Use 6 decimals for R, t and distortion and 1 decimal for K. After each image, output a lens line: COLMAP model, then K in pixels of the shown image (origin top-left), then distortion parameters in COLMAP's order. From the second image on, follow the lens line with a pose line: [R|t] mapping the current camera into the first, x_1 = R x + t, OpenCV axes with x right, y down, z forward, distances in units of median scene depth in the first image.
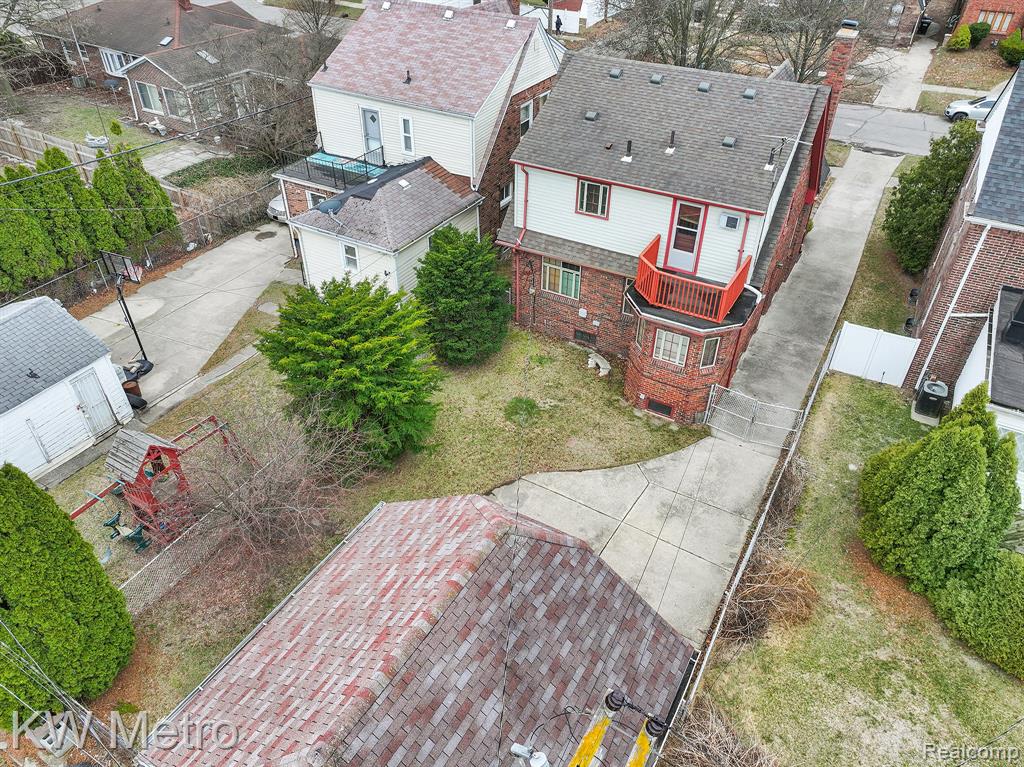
lens RADIAL K [[715.7, 0, 512.0], [0, 715.7, 381.2], [0, 0, 1]] dist [-0.001173, 0.008707]
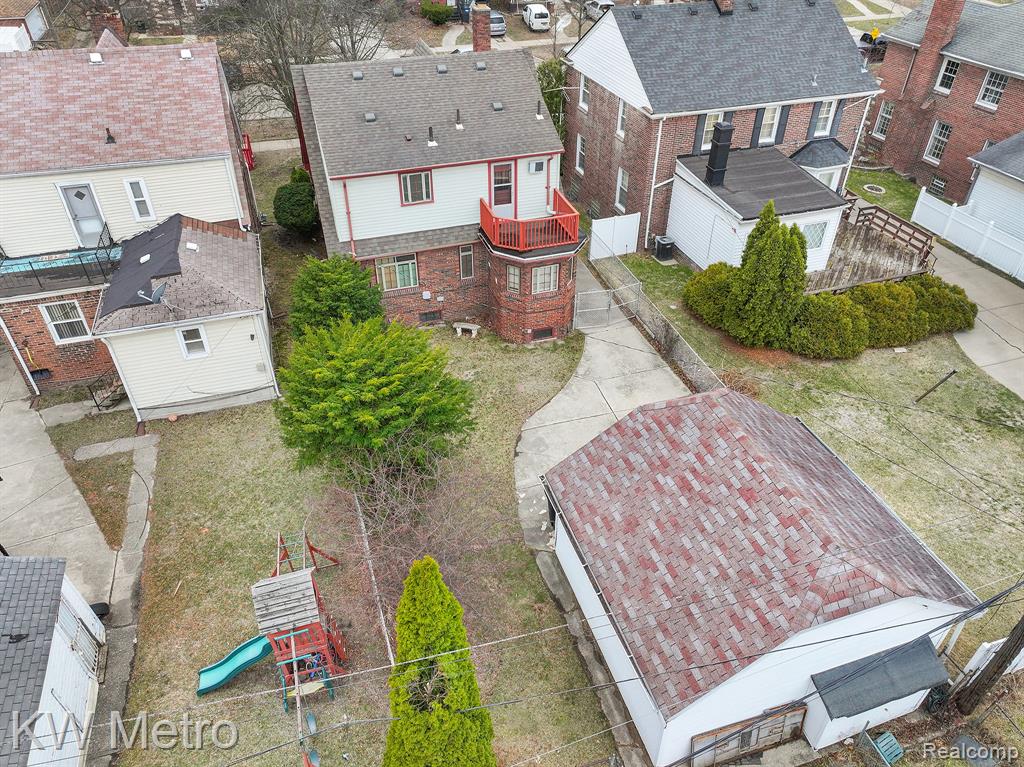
lens RADIAL K [[715.7, 0, 510.5], [0, 715.7, 386.4], [0, 0, 1]] dist [-0.001173, 0.008707]
pose [[0.673570, -0.457840, 0.580247, -0.556276], [0.450832, 0.876593, 0.168329, -0.109675], [-0.585708, 0.148212, 0.796856, 0.098423]]
